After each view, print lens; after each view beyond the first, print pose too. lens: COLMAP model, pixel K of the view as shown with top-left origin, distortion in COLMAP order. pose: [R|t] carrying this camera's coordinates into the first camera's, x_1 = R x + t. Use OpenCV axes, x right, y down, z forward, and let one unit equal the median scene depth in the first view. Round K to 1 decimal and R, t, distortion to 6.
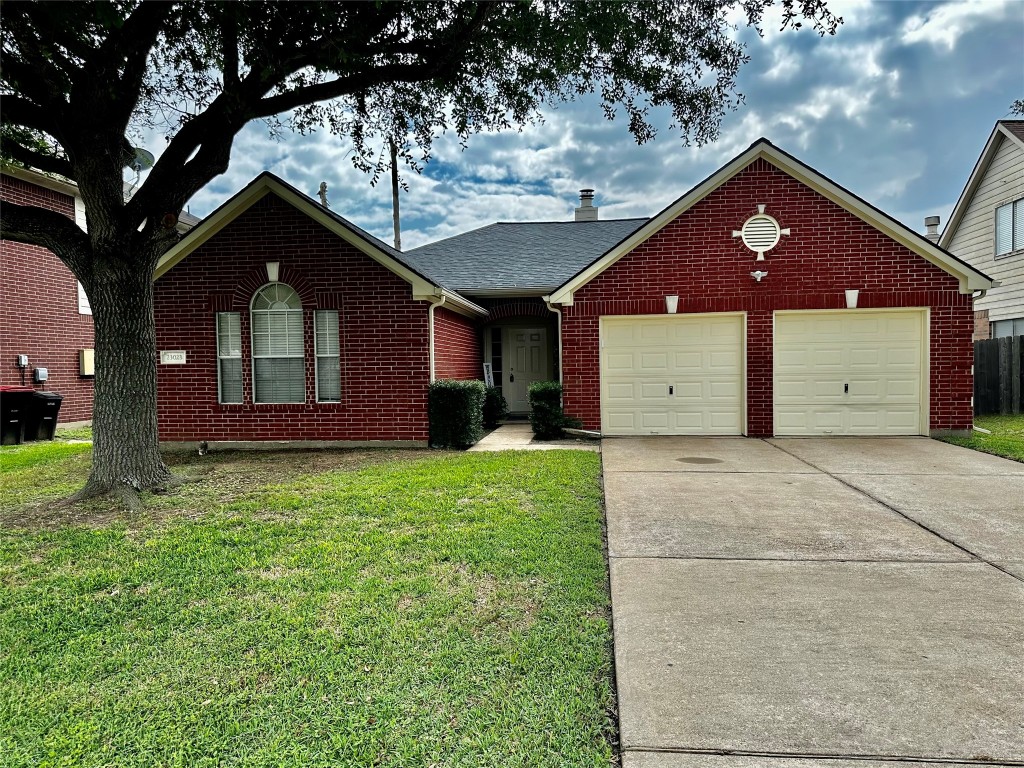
lens RADIAL K [[706.7, 0, 513.4], [0, 706.7, 387.0], [0, 0, 1]] dist [0.067607, -0.004070]
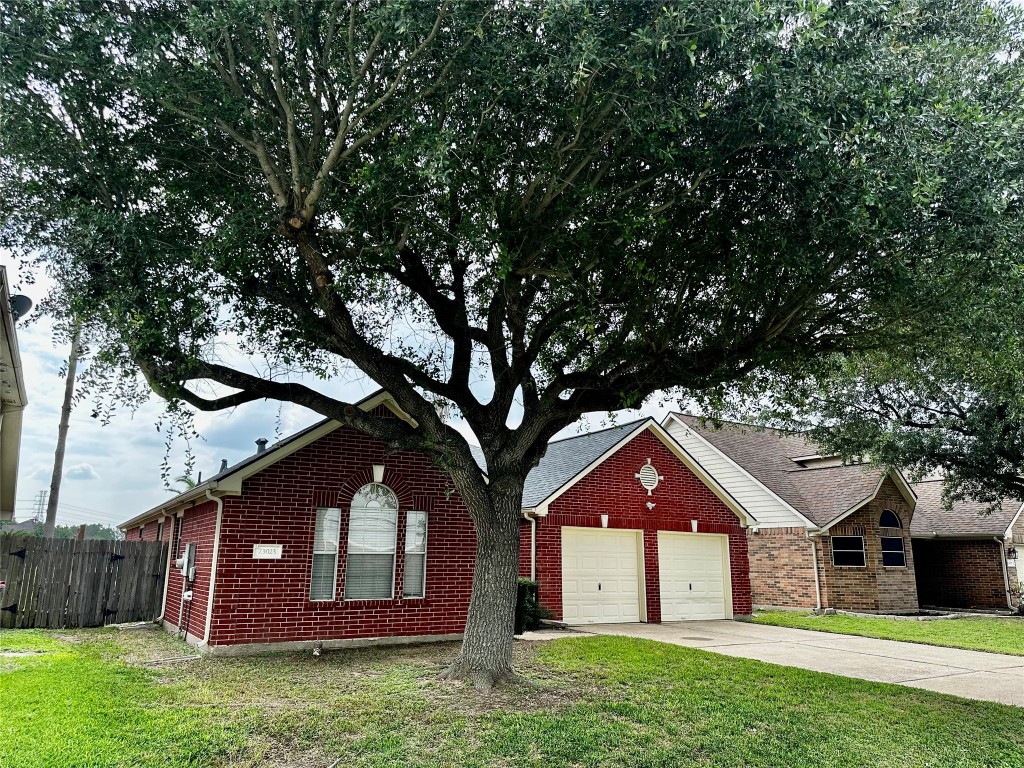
lens RADIAL K [[706.7, 0, 509.8], [0, 706.7, 387.0], [0, 0, 1]] dist [0.067607, -0.004070]
pose [[0.793241, 0.167869, 0.585310, -0.818319], [-0.006528, 0.963536, -0.267498, 0.001172], [-0.608872, 0.208370, 0.765413, 0.008580]]
